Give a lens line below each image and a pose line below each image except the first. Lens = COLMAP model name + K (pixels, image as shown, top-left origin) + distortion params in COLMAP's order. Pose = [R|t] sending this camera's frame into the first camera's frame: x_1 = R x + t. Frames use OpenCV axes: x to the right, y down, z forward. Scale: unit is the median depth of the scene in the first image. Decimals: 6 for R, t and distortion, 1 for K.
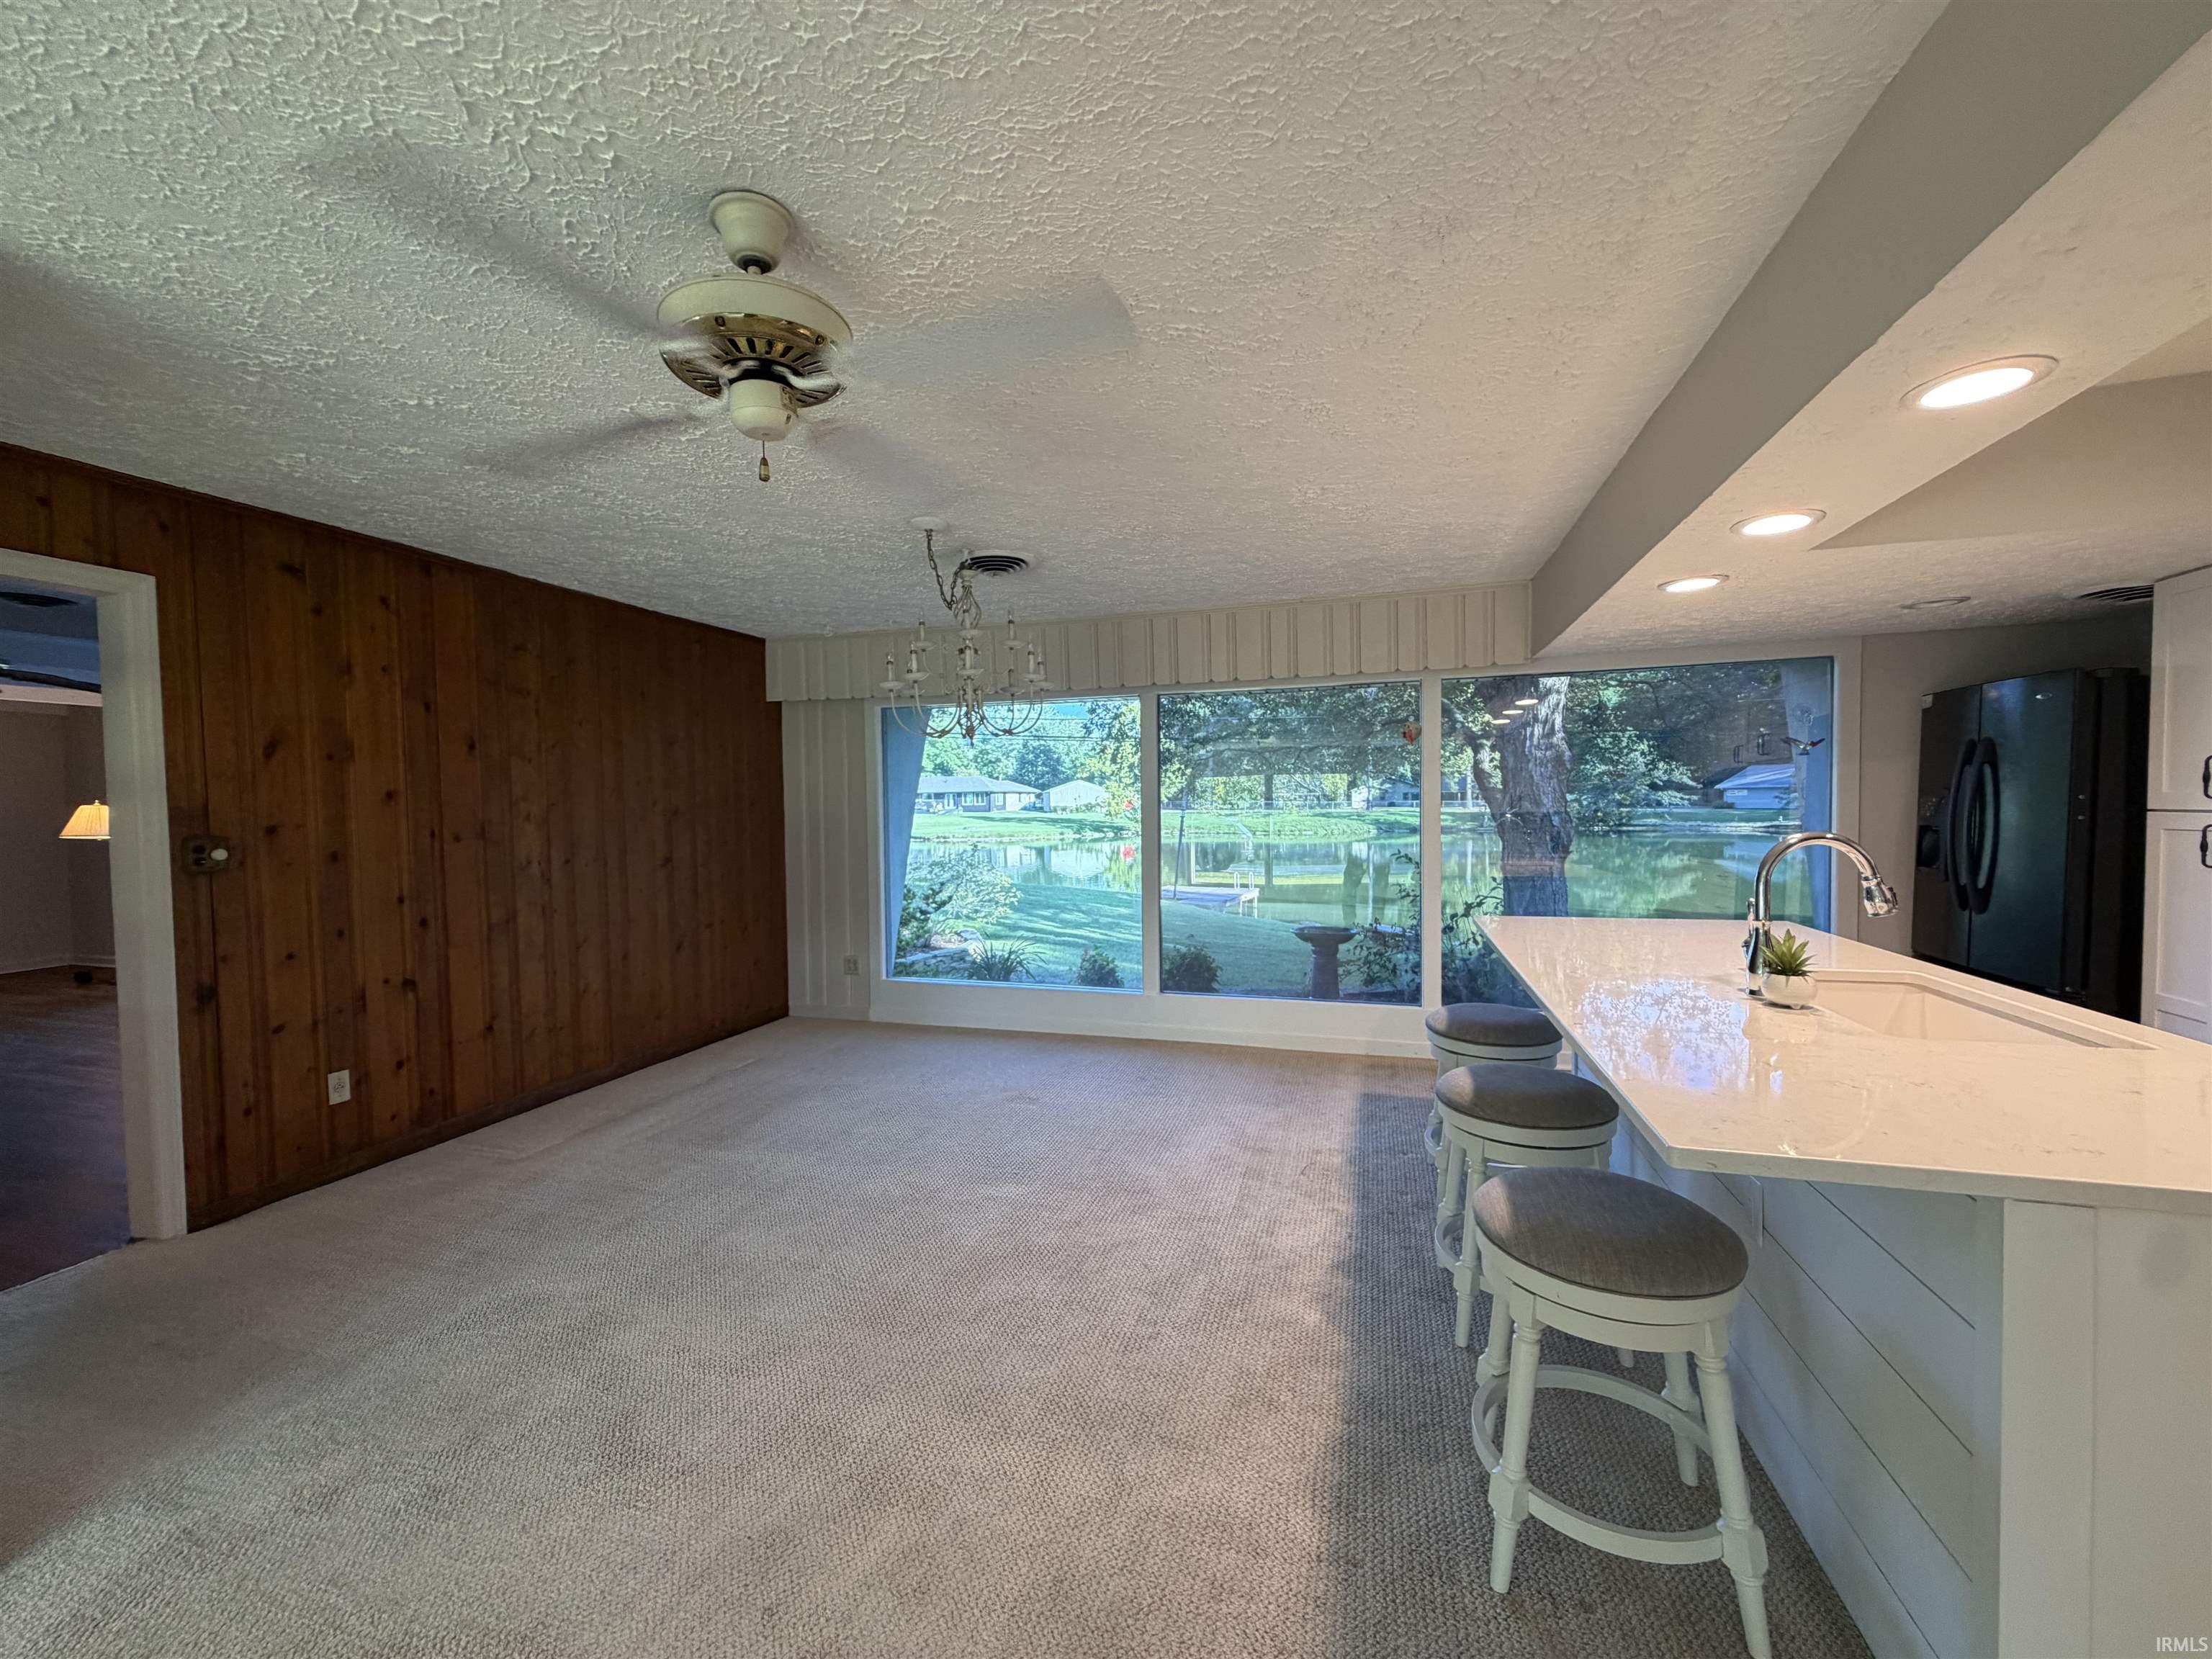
lens RADIAL K [[882.0, 0, 1102.3], [0, 882.0, 831.6], [0, 0, 1]] dist [-0.001090, 0.000381]
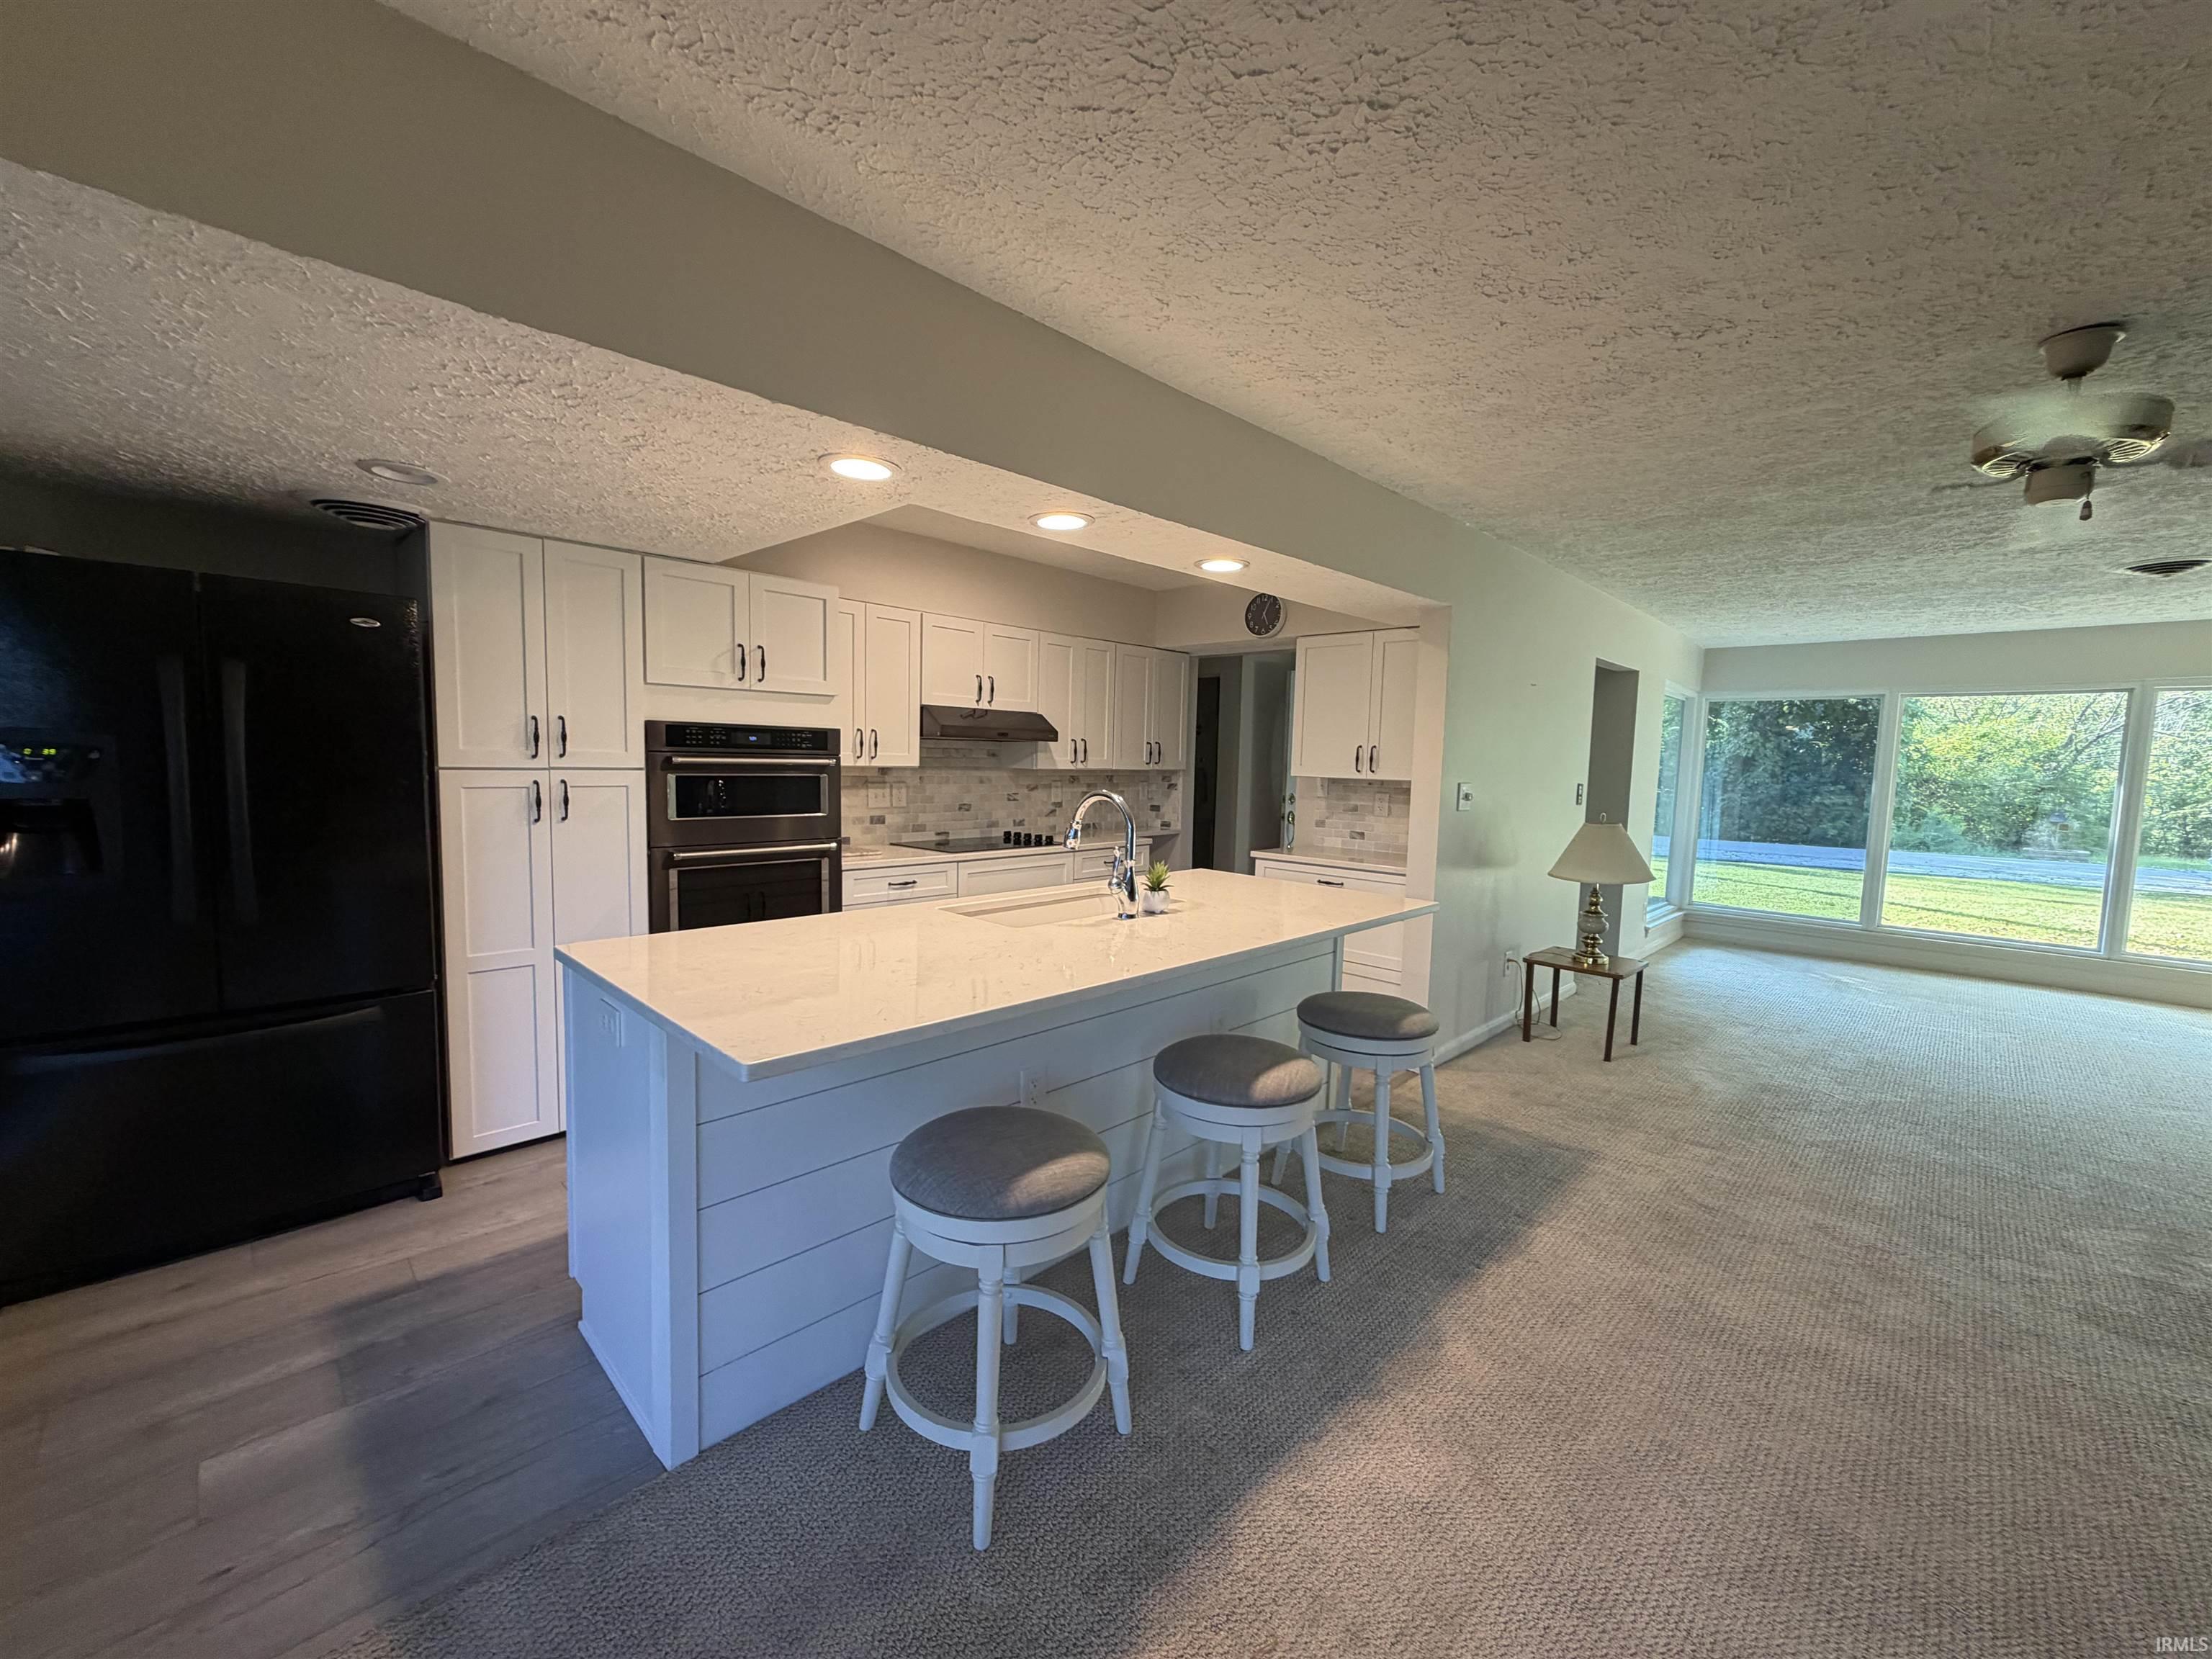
lens RADIAL K [[882.0, 0, 1102.3], [0, 882.0, 831.6], [0, 0, 1]] dist [-0.001090, 0.000381]
pose [[-0.885867, -0.047399, 0.461511, 0.017043], [0.002611, 0.994242, 0.107124, -0.007132], [-0.463931, 0.096103, -0.880643, 0.192760]]
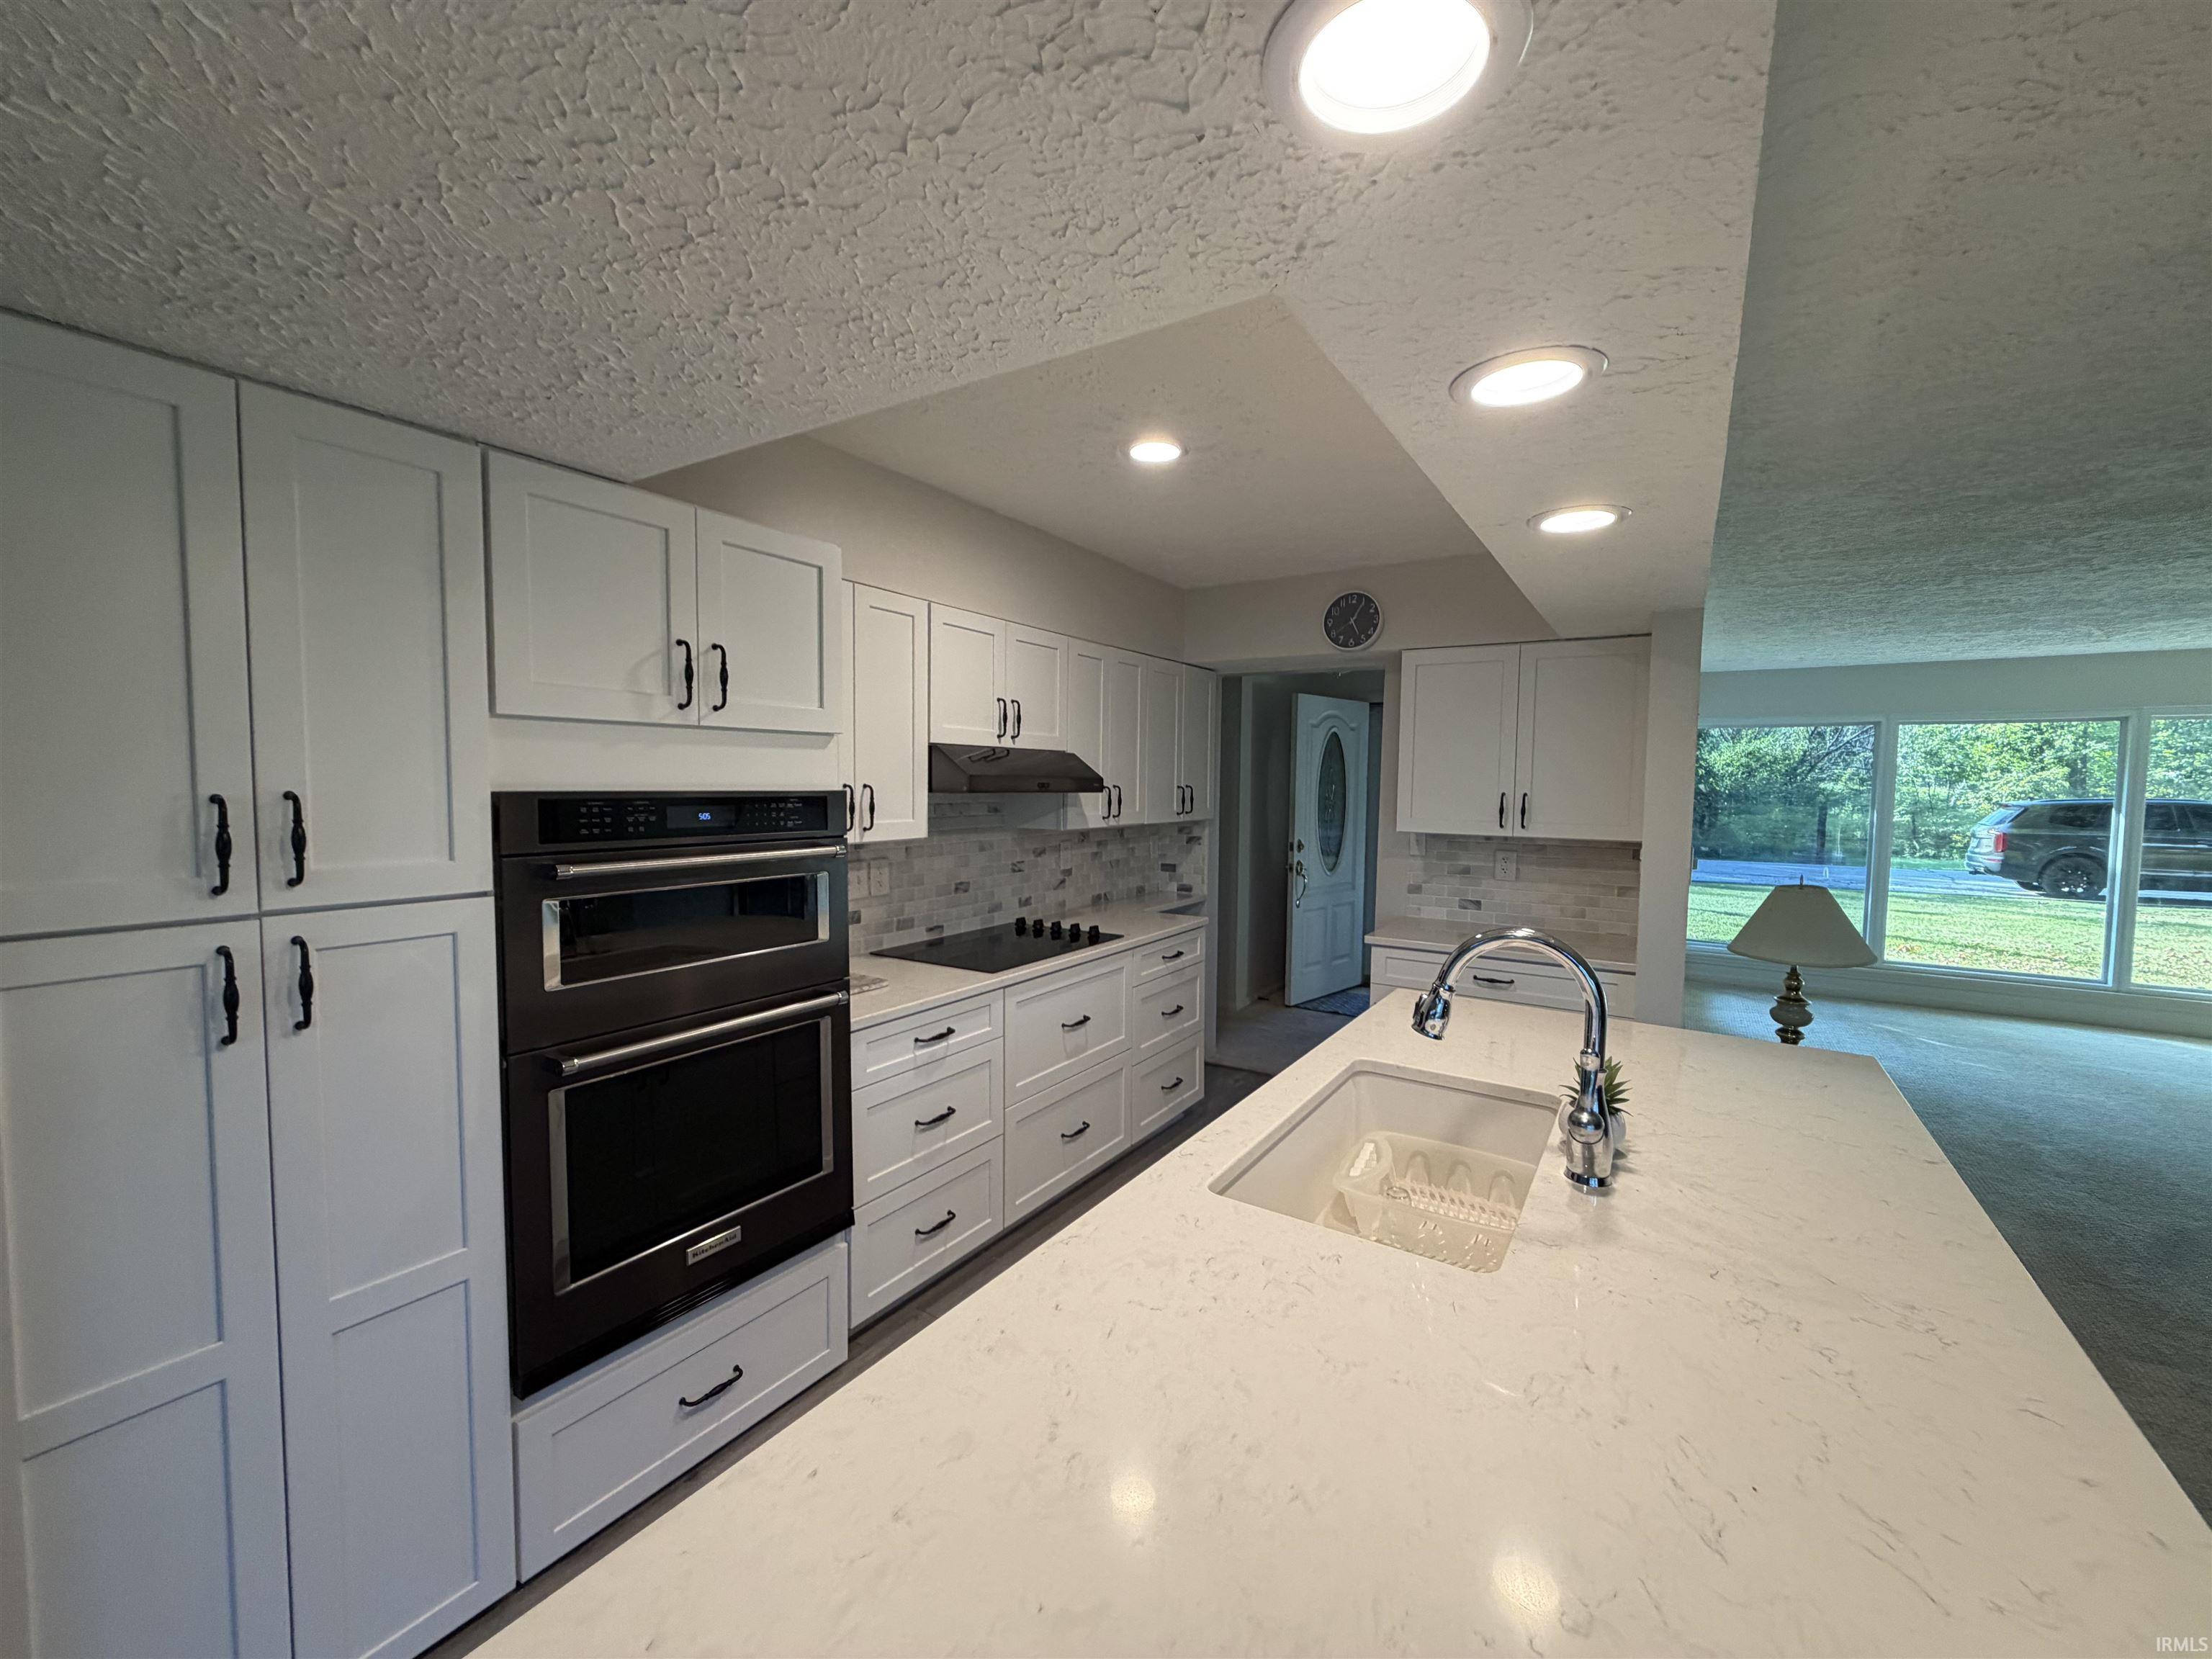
lens RADIAL K [[882.0, 0, 1102.3], [0, 882.0, 831.6], [0, 0, 1]] dist [-0.001090, 0.000381]
pose [[-0.960289, -0.014133, 0.278649, 0.082141], [0.010346, 0.996225, 0.086185, -0.012115], [-0.278815, 0.085646, -0.956518, 0.153812]]
